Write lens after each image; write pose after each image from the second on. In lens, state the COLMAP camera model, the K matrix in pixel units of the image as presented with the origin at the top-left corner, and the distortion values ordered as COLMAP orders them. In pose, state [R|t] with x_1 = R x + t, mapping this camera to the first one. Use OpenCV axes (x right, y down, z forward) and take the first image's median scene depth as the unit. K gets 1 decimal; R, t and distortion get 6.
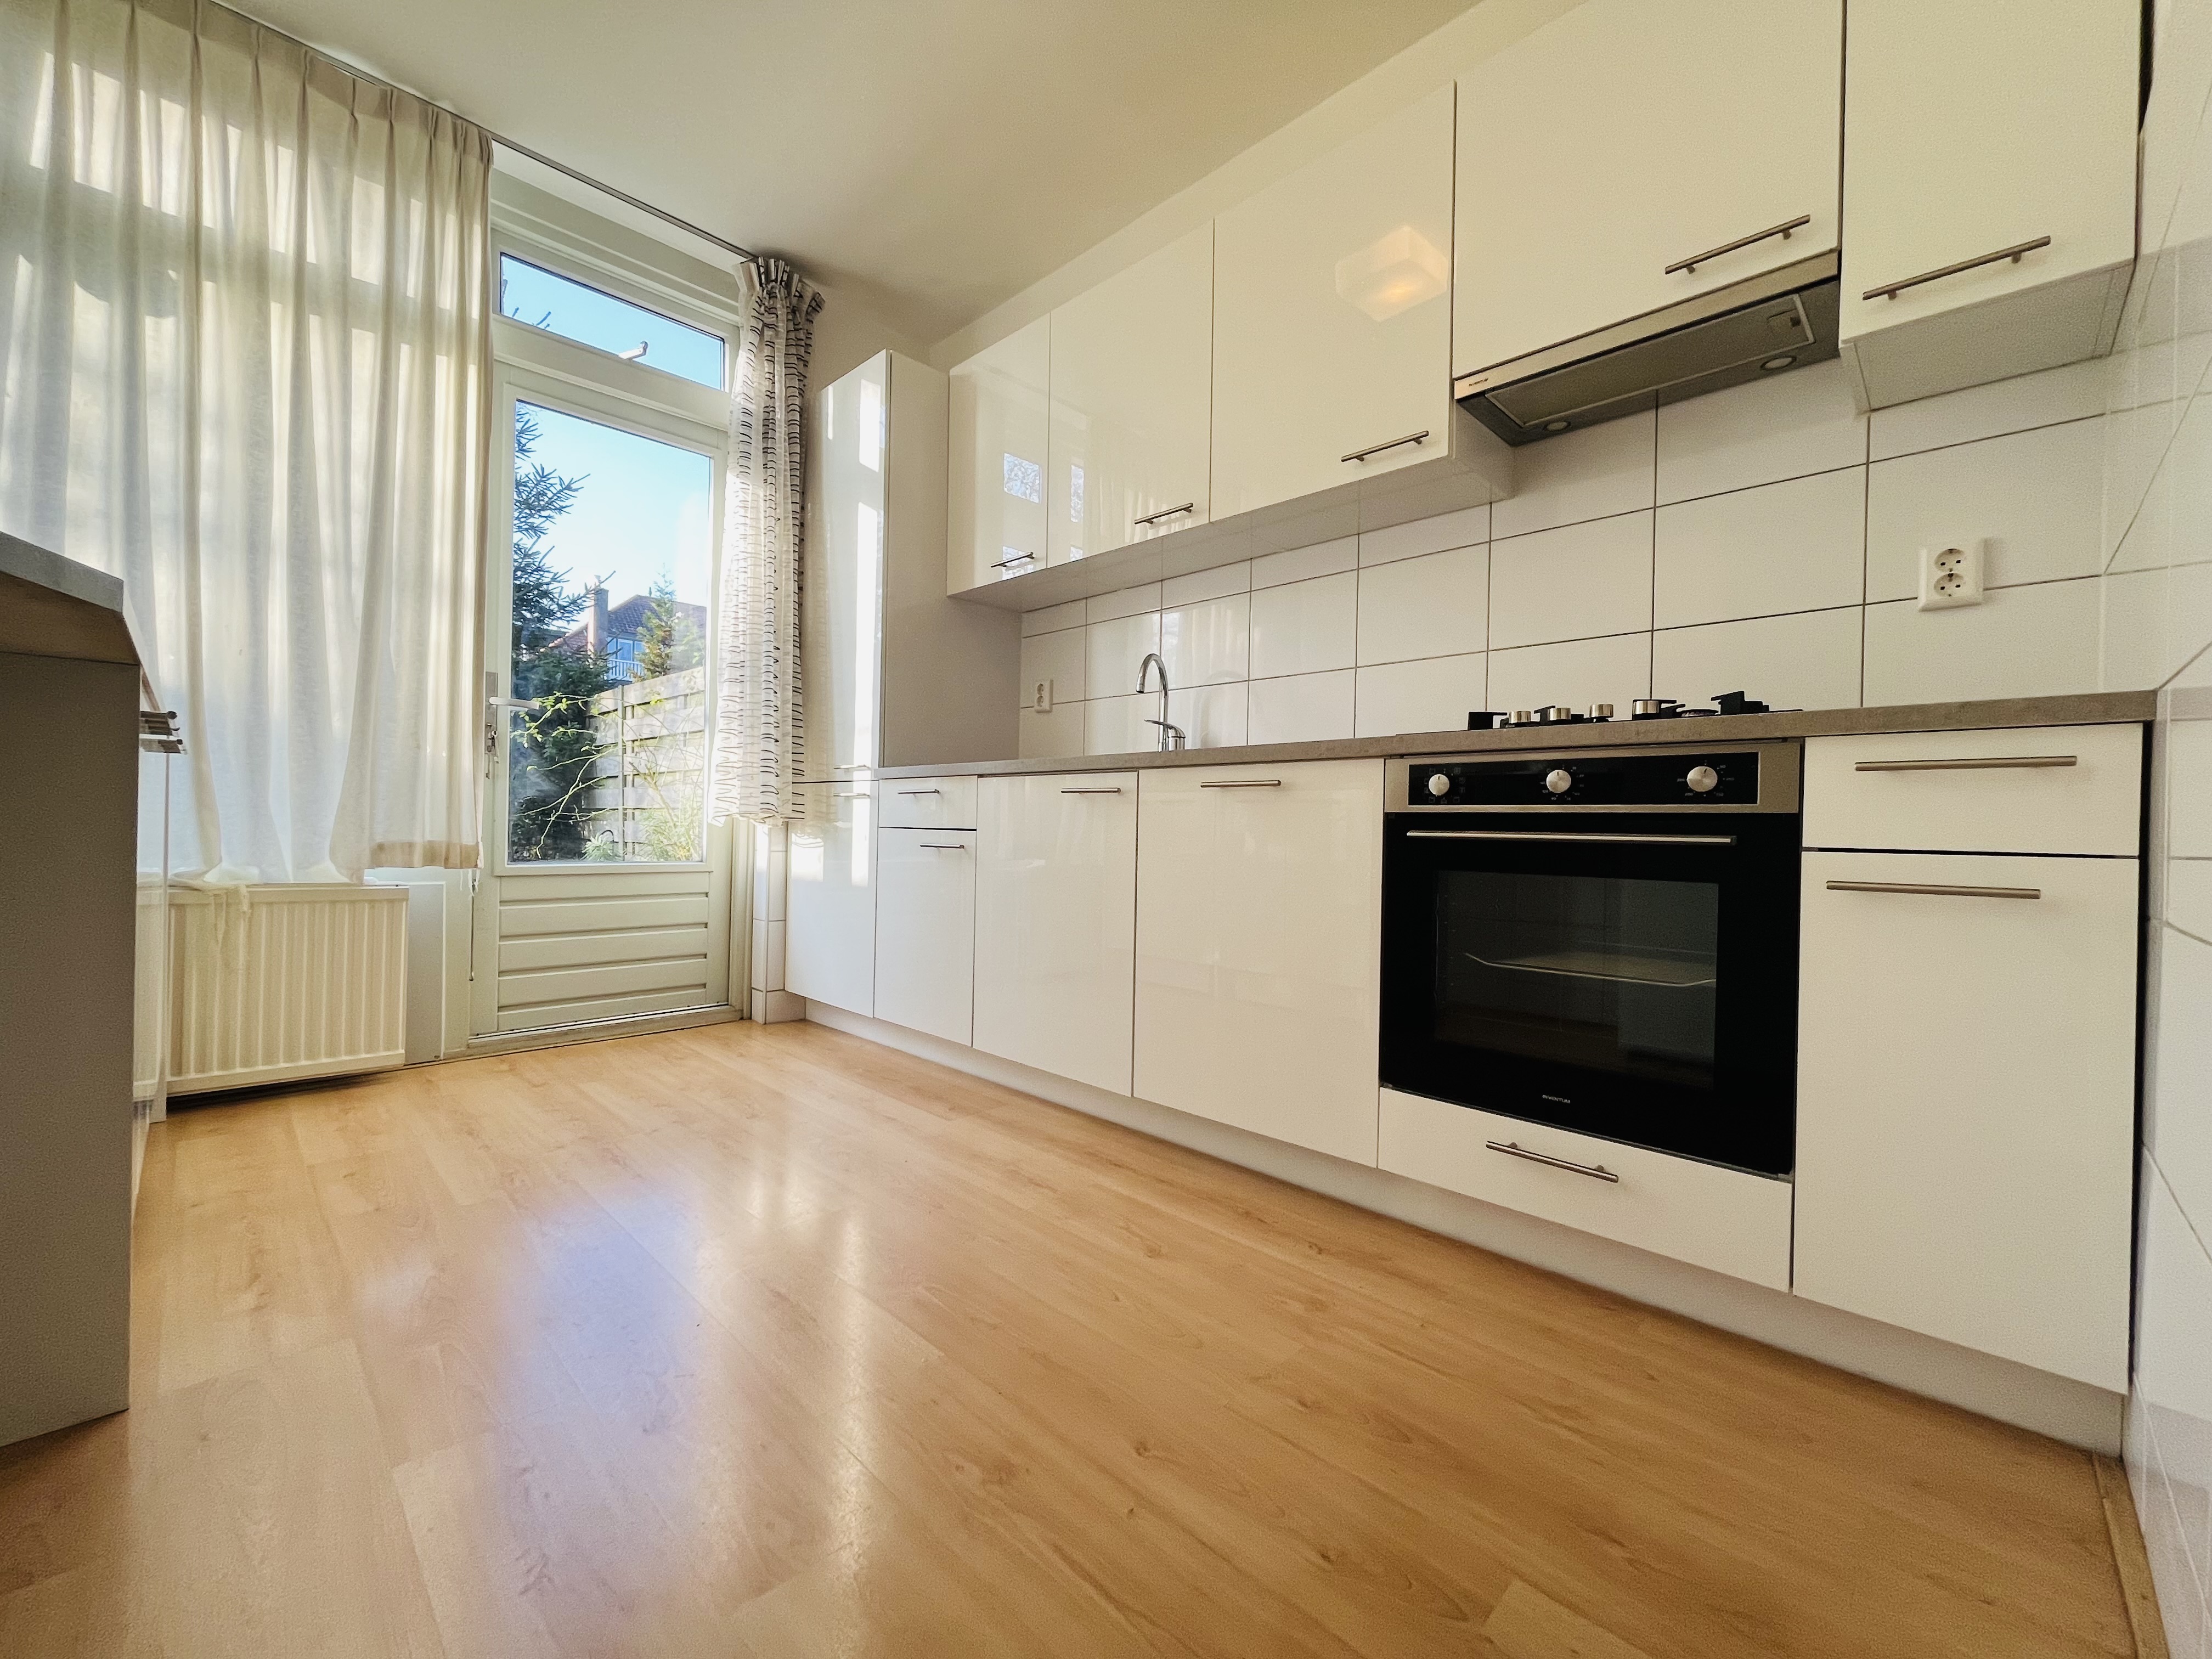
lens RADIAL K [[895.3, 0, 1101.9], [0, 895.3, 831.1], [0, 0, 1]] dist [-0.005355, -0.000742]
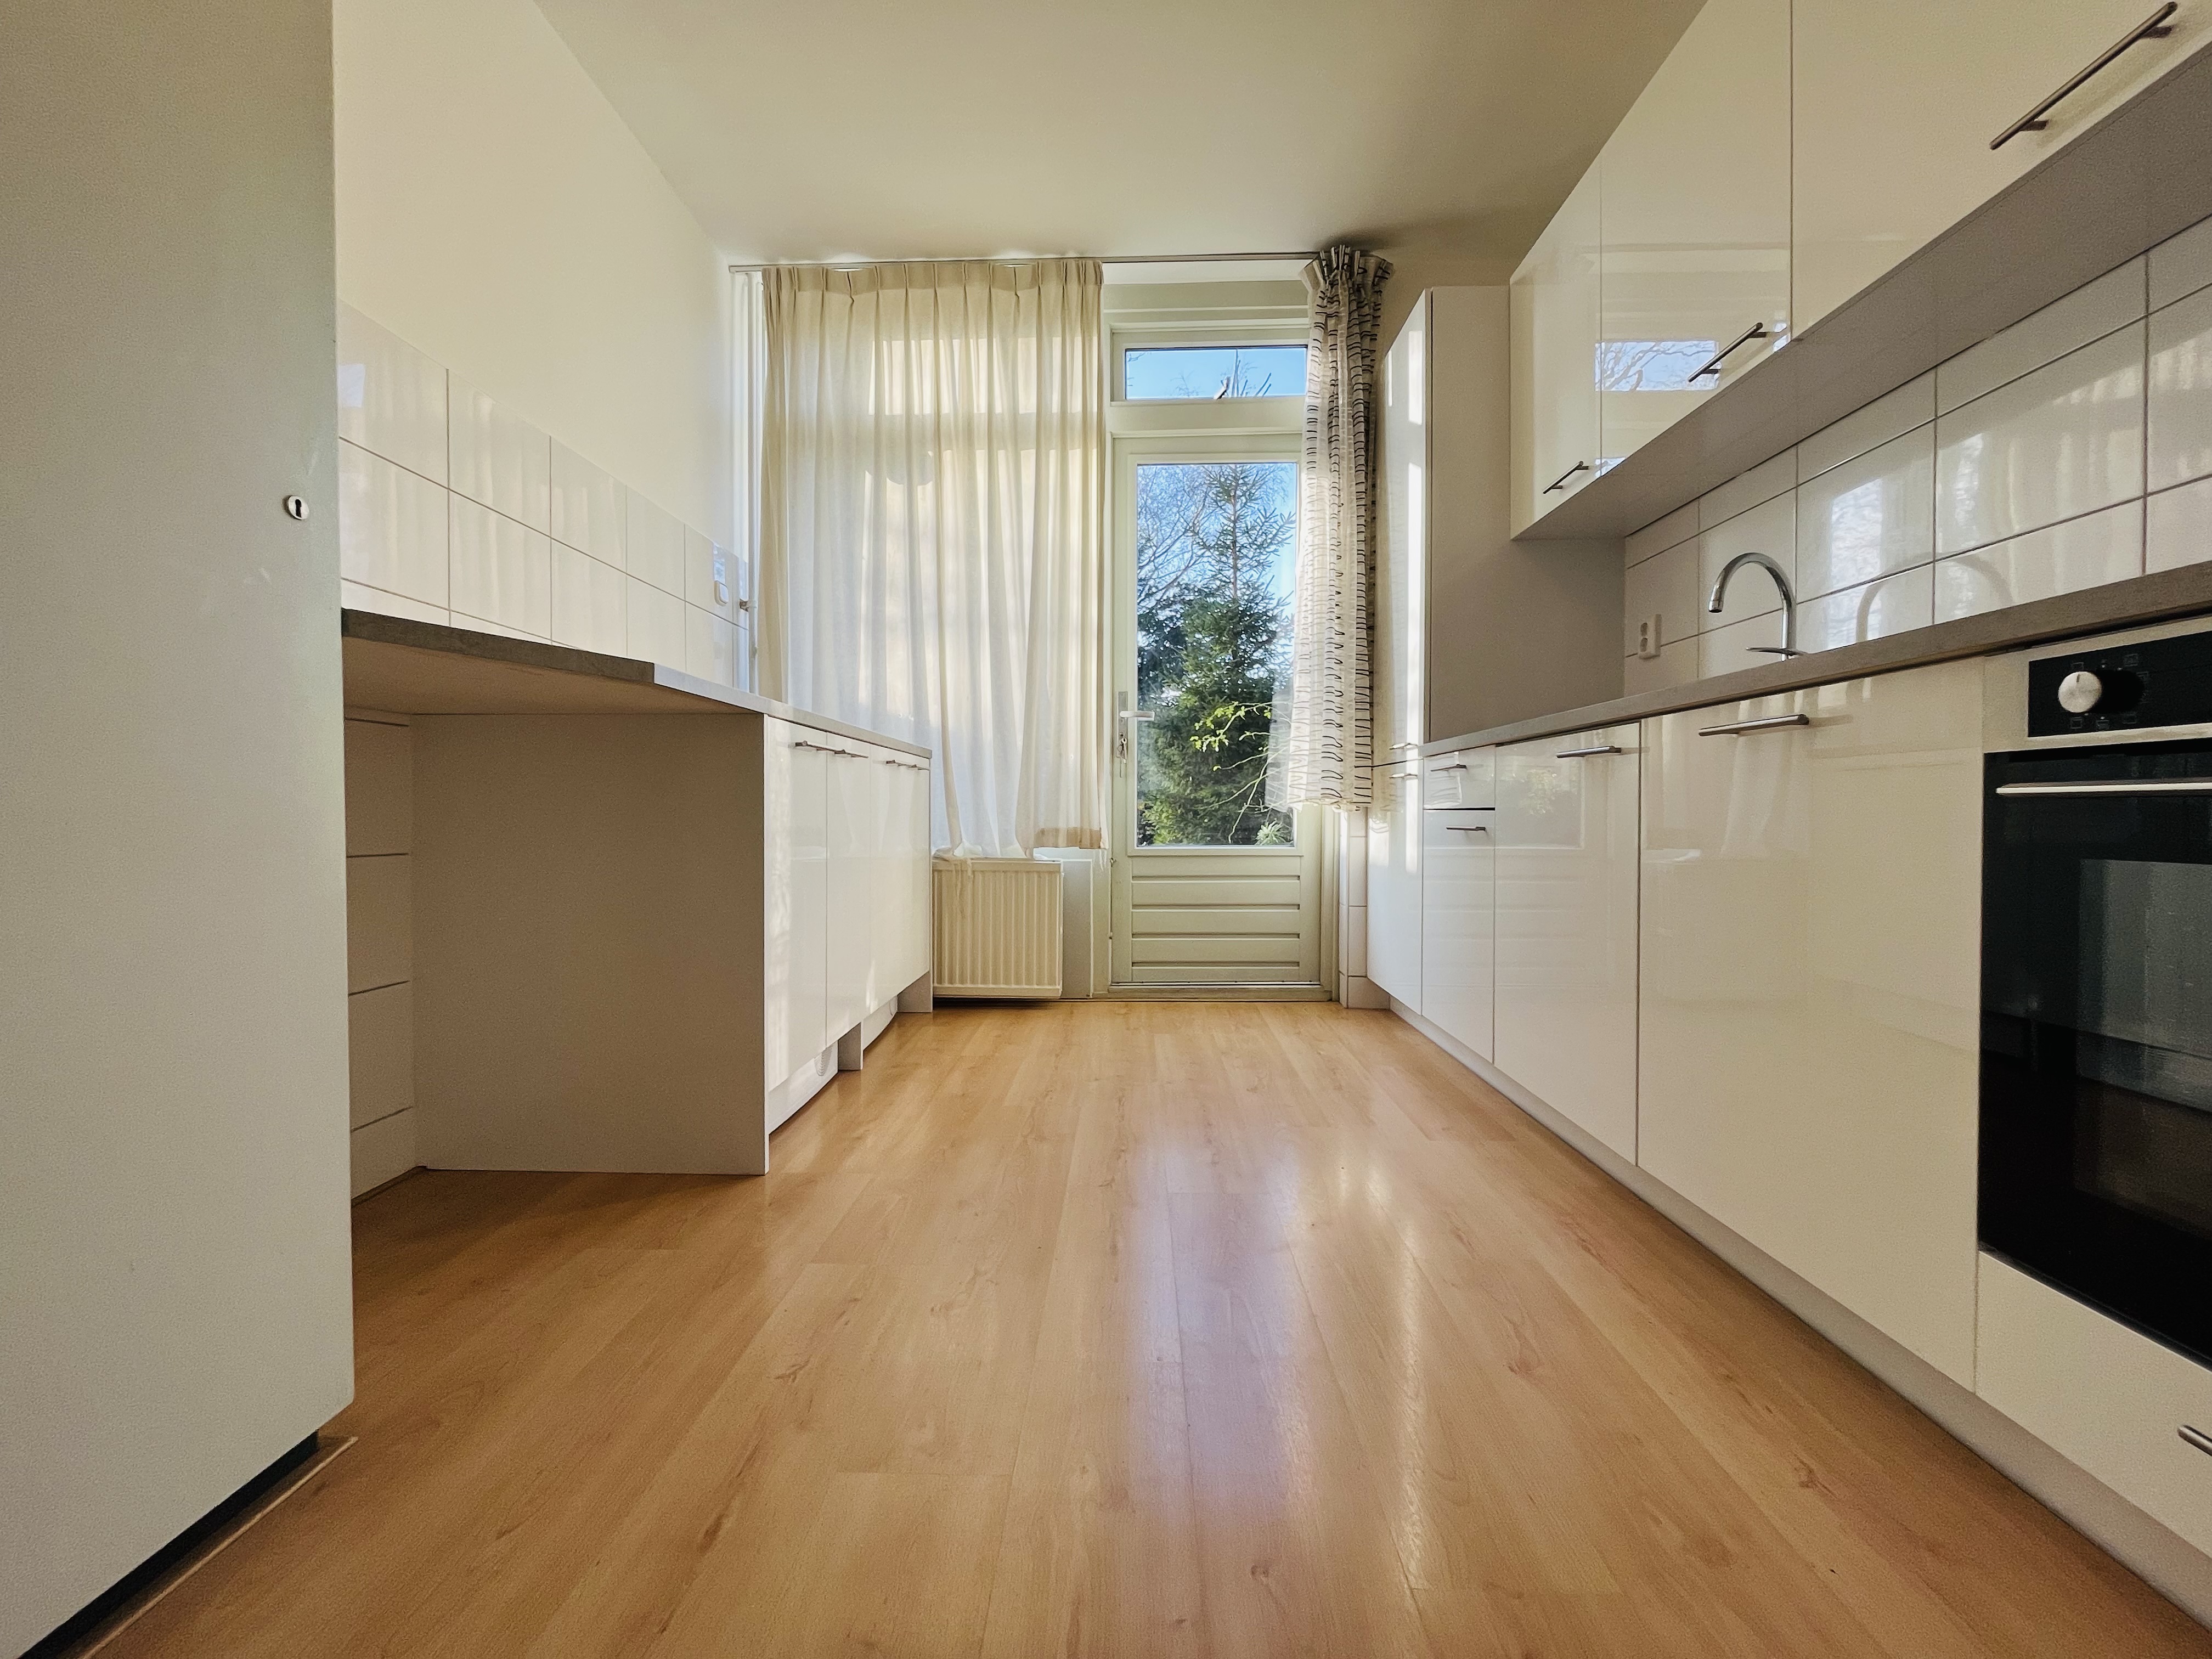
lens RADIAL K [[894.6, 0, 1107.2], [0, 894.6, 823.2], [0, 0, 1]] dist [-0.002314, -0.000441]
pose [[0.682298, -0.011480, -0.730984, 0.201620], [0.011846, 0.999919, -0.004647, 0.010286], [0.730978, -0.005488, 0.682379, 0.132845]]
